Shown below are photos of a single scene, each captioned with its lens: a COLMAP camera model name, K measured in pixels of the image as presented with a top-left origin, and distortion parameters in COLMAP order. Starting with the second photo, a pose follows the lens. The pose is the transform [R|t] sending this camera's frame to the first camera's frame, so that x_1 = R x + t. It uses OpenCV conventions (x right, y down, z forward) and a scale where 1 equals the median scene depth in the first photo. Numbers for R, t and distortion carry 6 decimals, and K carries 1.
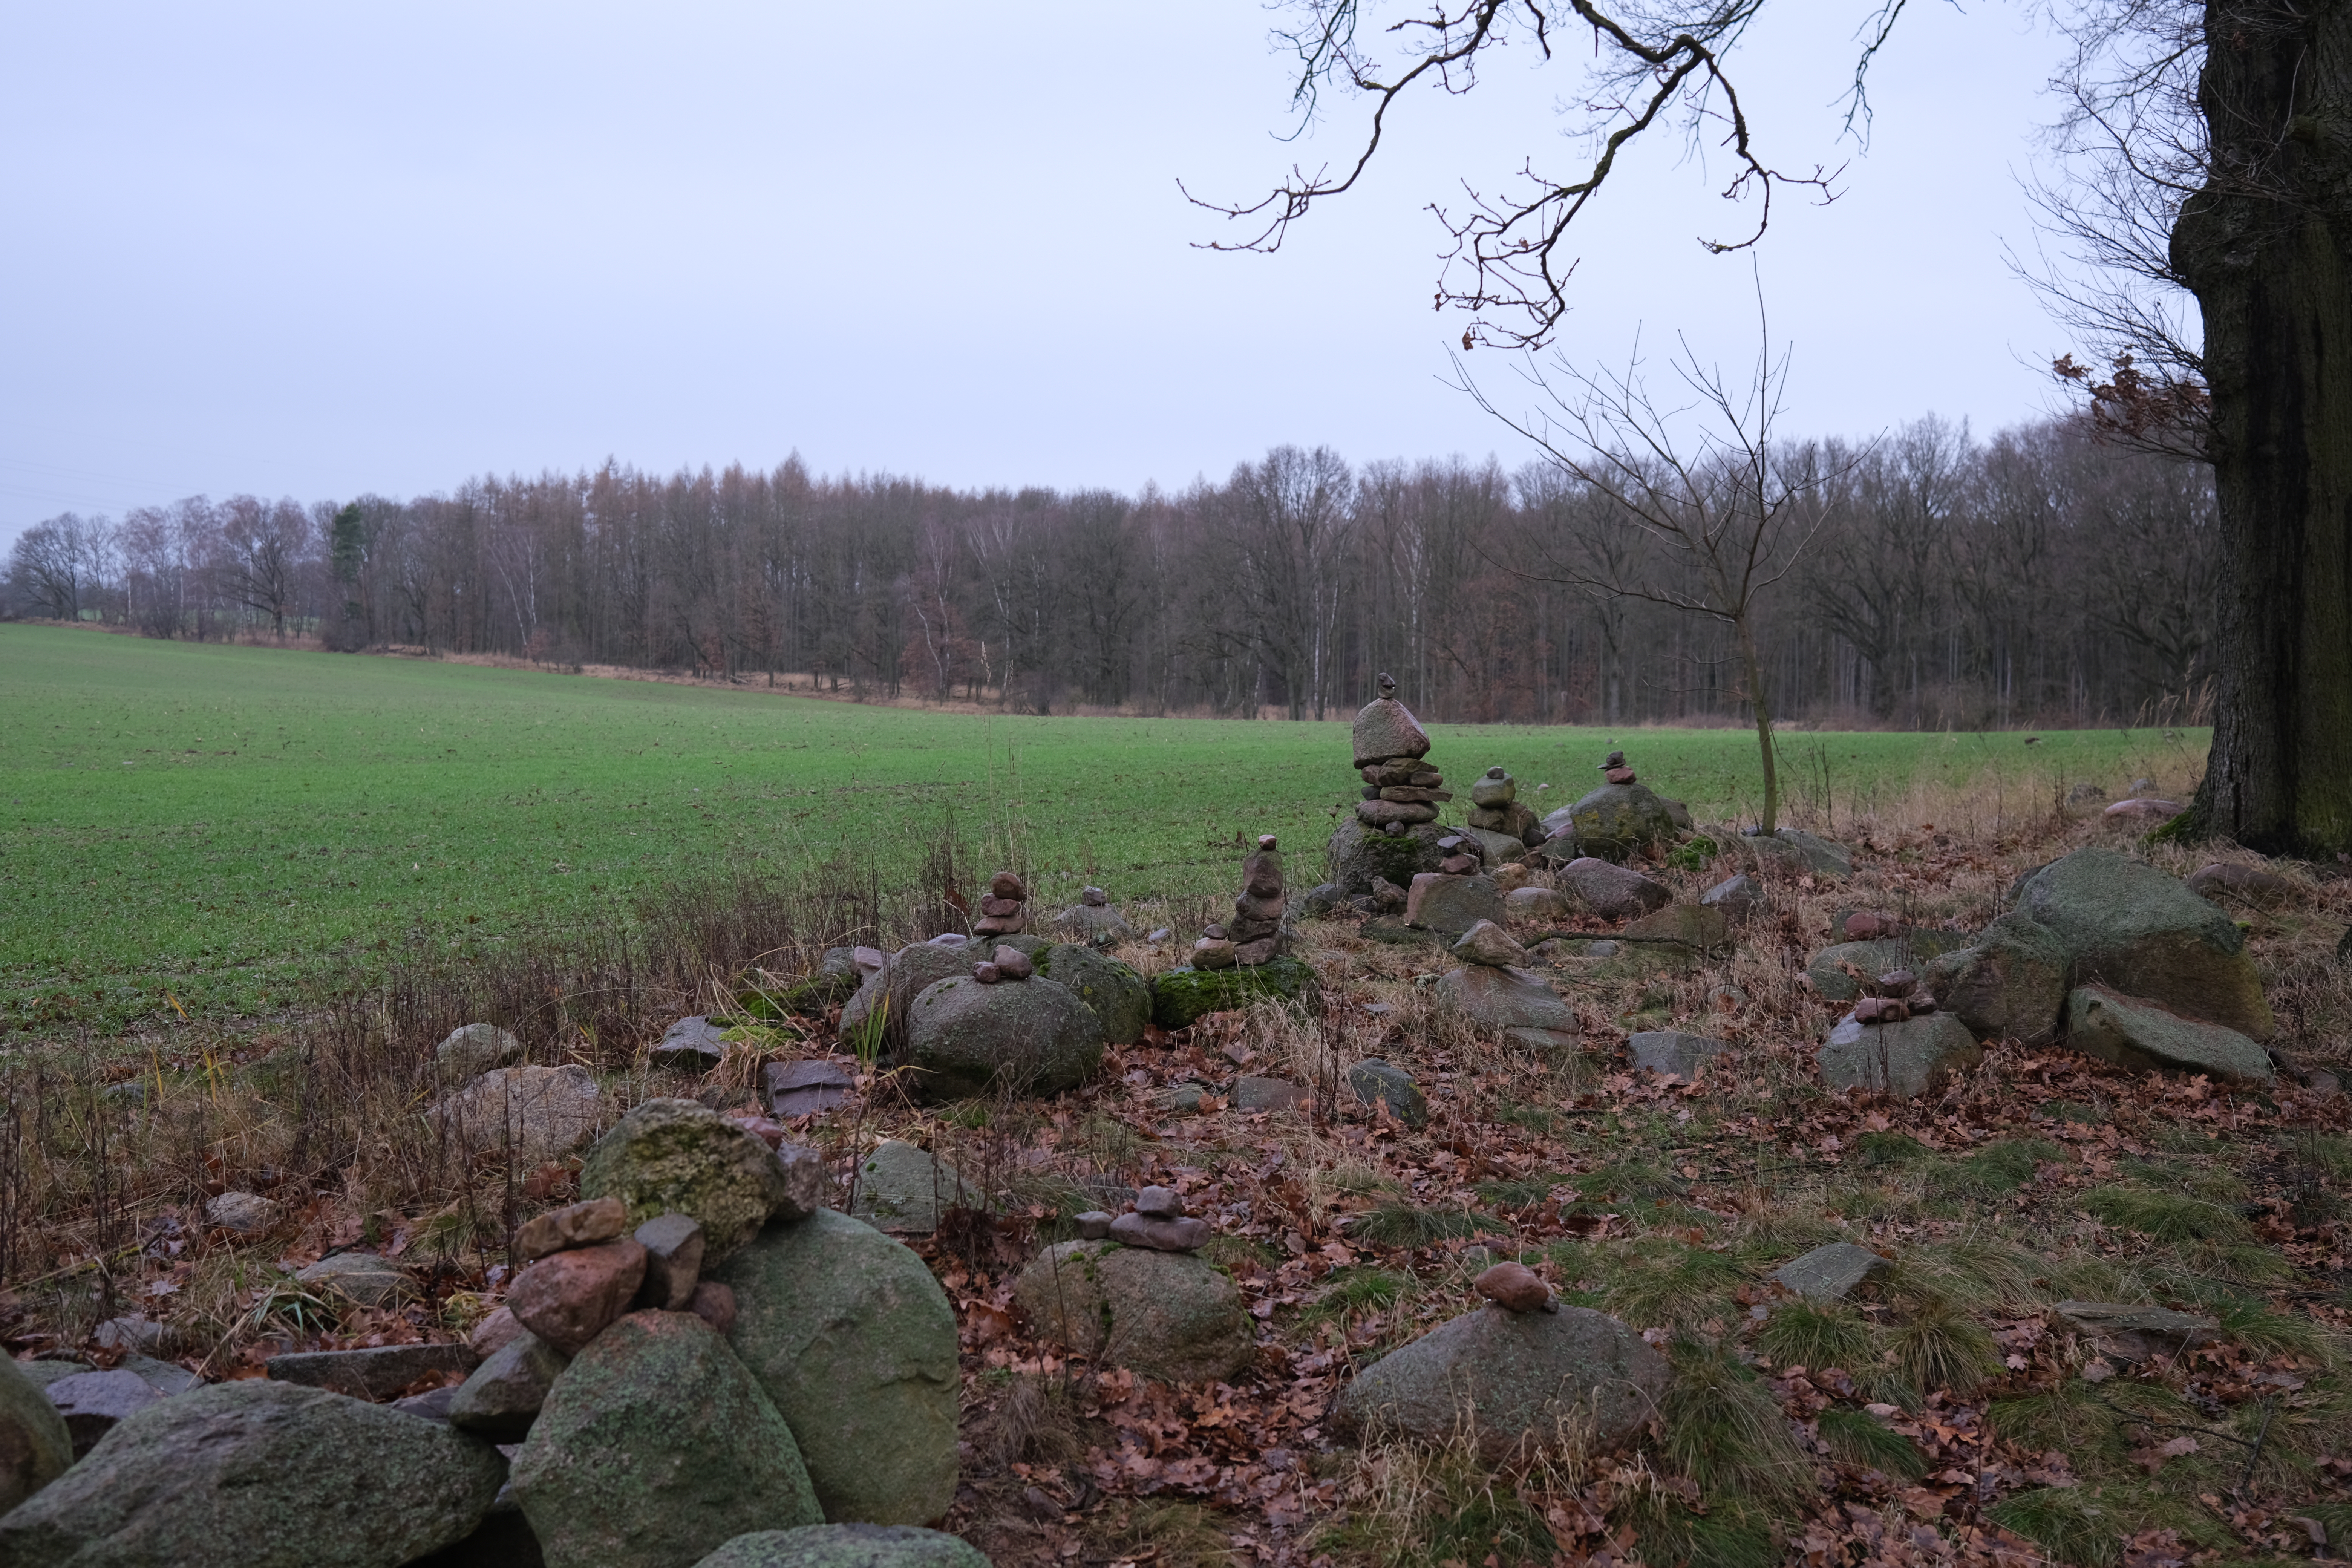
lens RADIAL K [[2384.2, 0, 1170.7], [0, 2384.2, 812.3], [0, 0, 1]] dist [-0.062318, 0.151175]
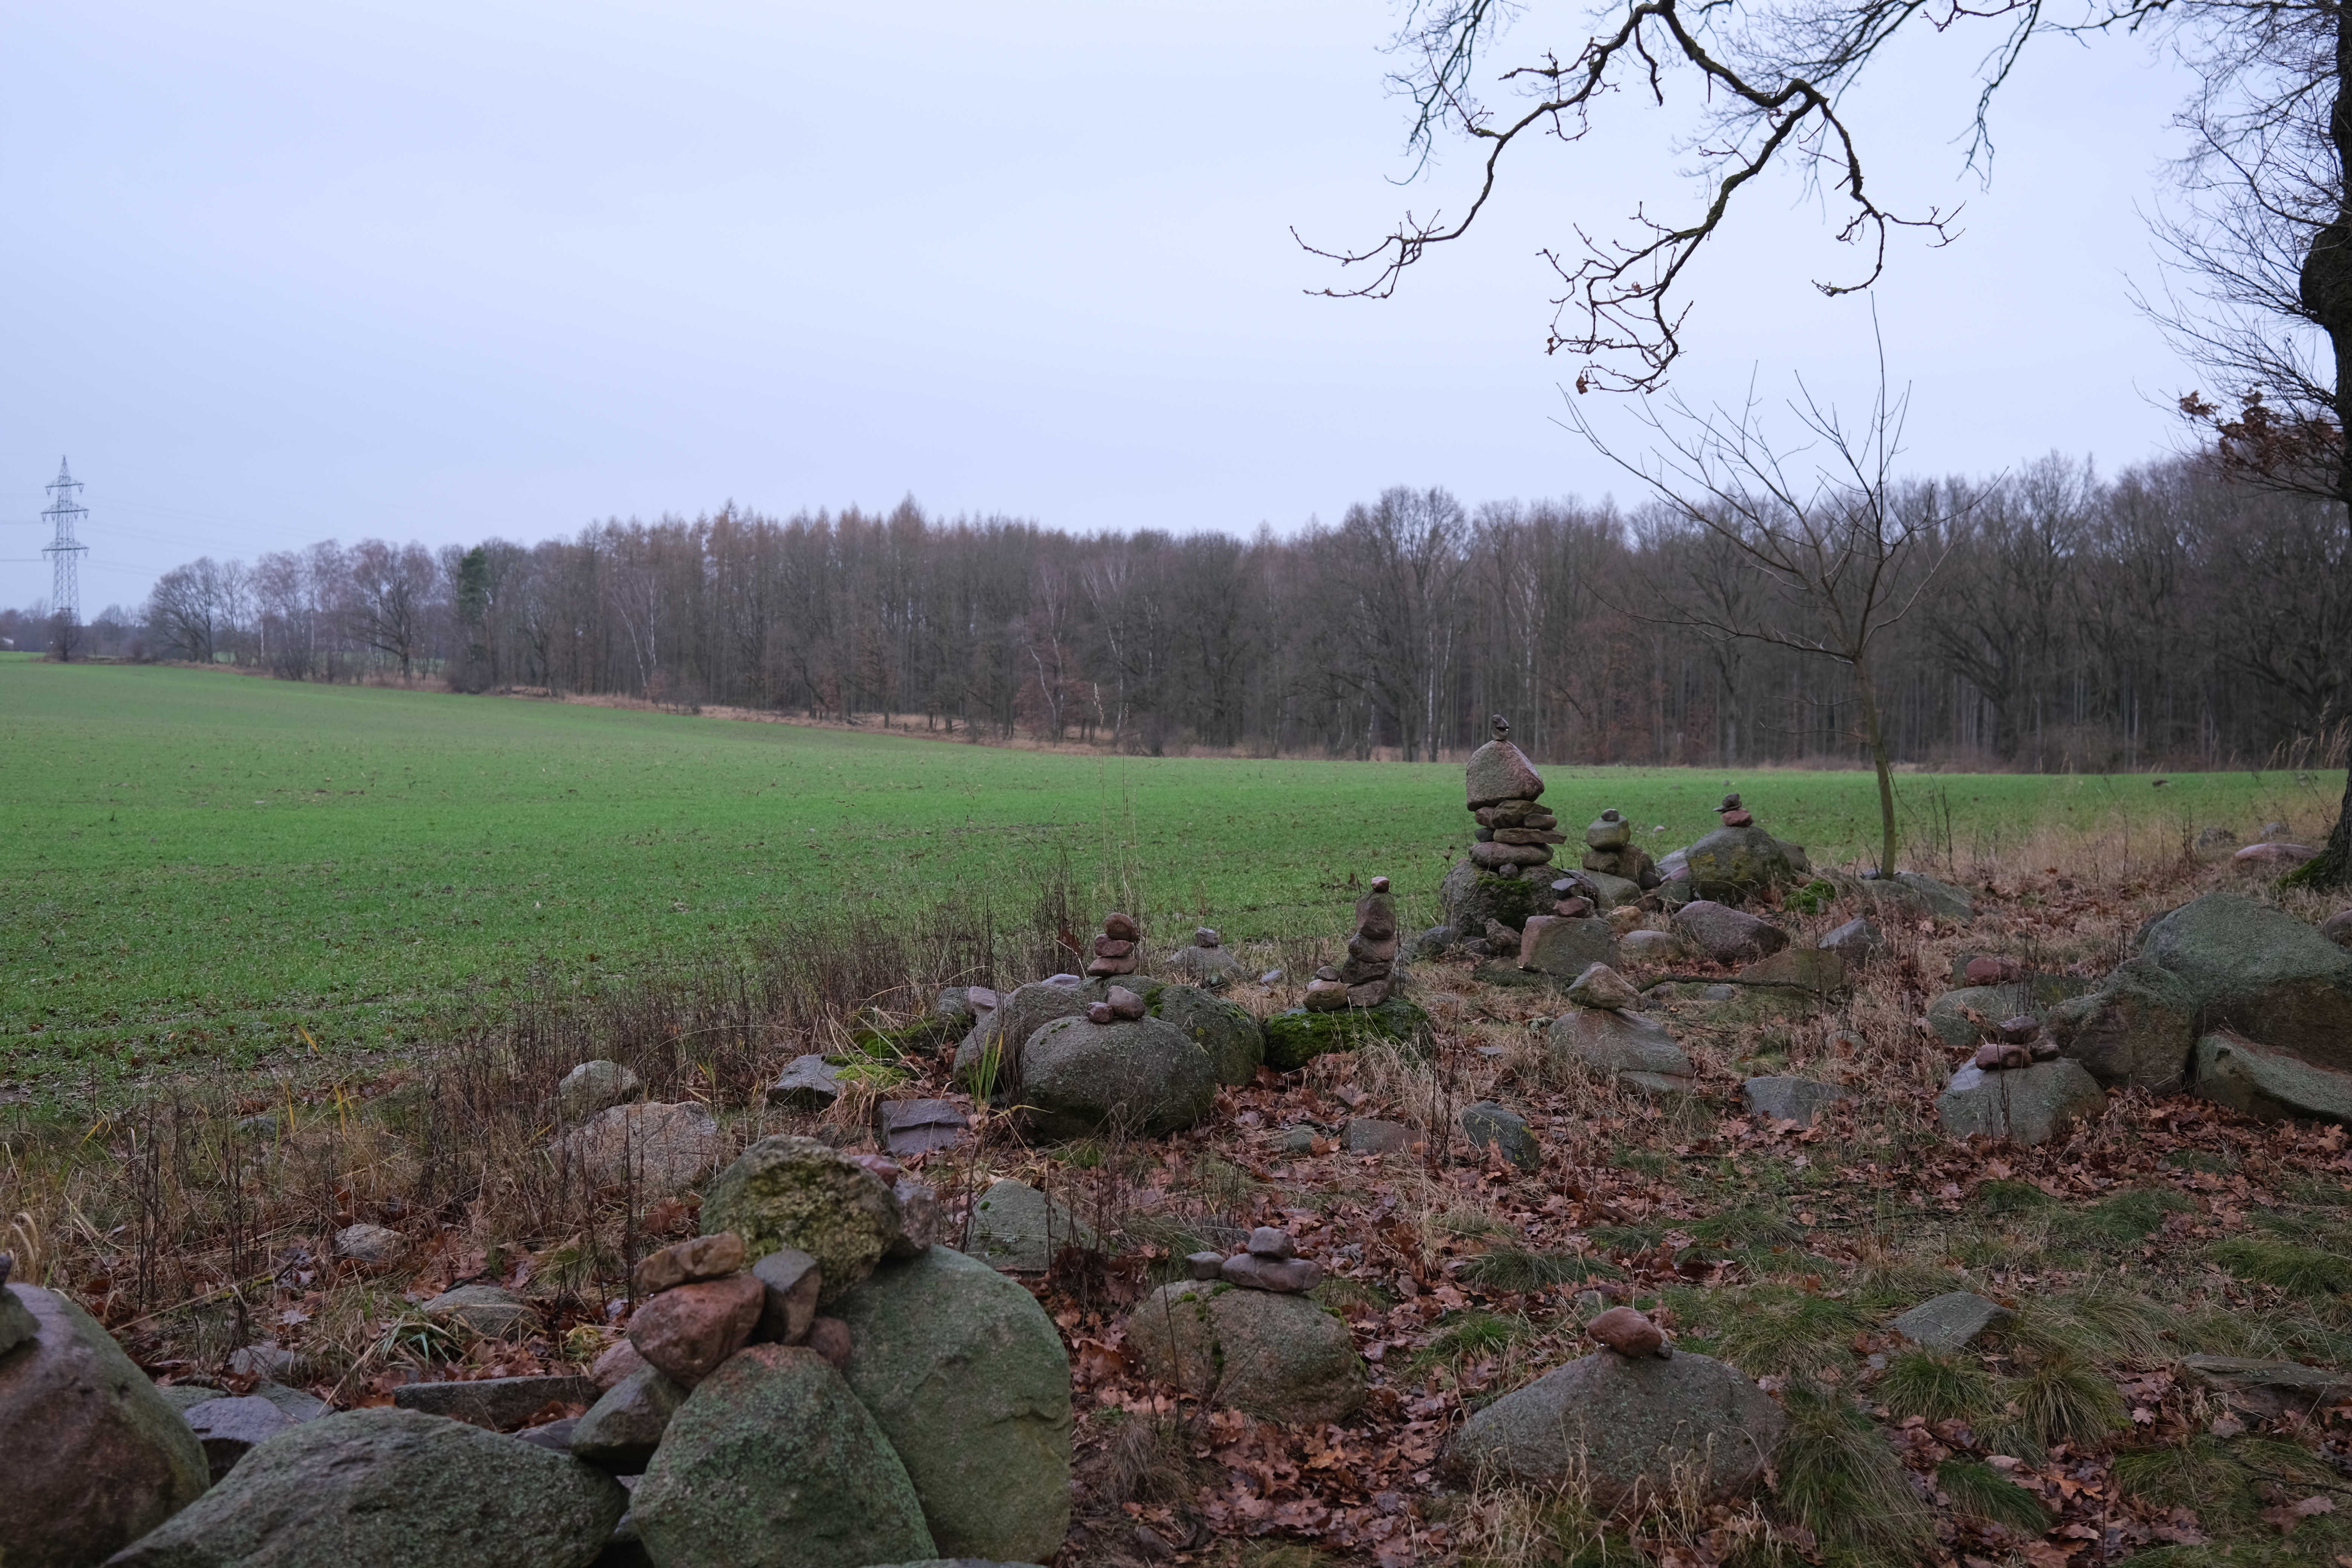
lens RADIAL K [[2384.2, 0, 1170.7], [0, 2384.2, 812.3], [0, 0, 1]] dist [-0.062318, 0.151175]
pose [[0.998876, 0.002072, -0.047358, 0.000047], [-0.002889, 0.999848, -0.017181, -0.000209], [0.047315, 0.017299, 0.998730, -0.003582]]
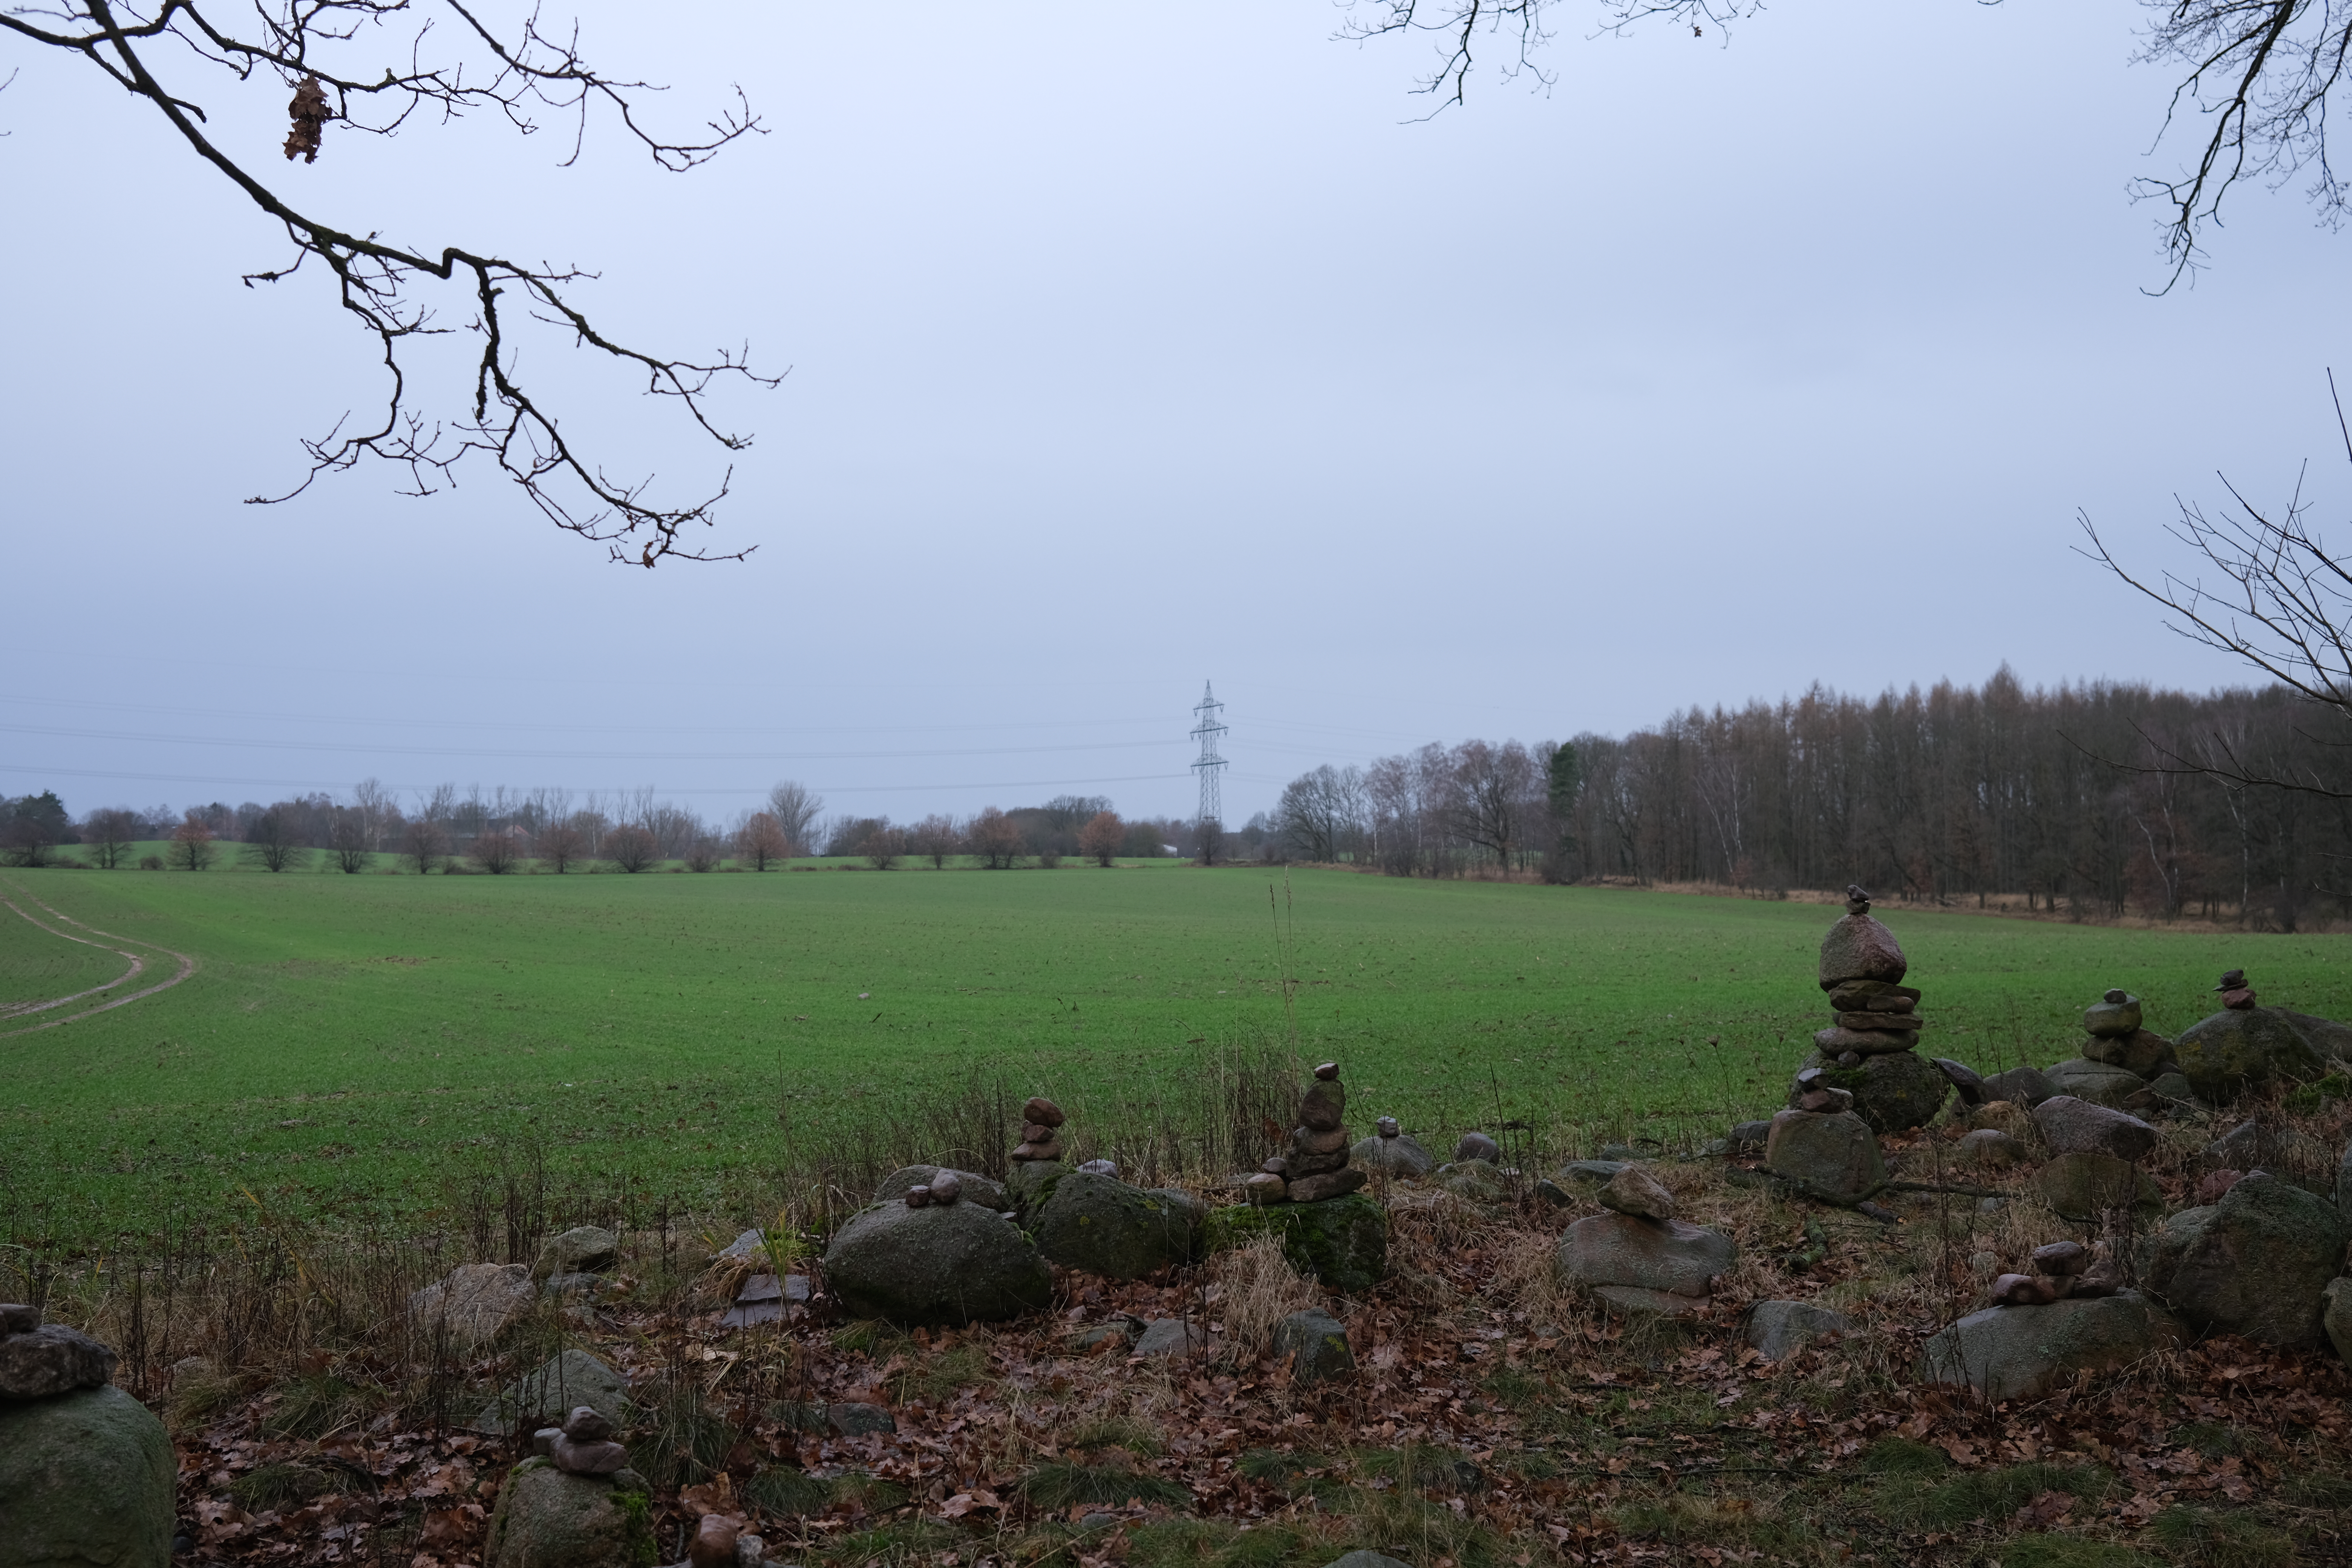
lens RADIAL K [[2384.2, 0, 1170.7], [0, 2384.2, 812.3], [0, 0, 1]] dist [-0.062318, 0.151175]
pose [[0.866500, -0.042747, -0.497344, 0.465635], [-0.004689, 0.995586, -0.093741, -0.001263], [0.499156, 0.083559, 0.862474, 0.150455]]
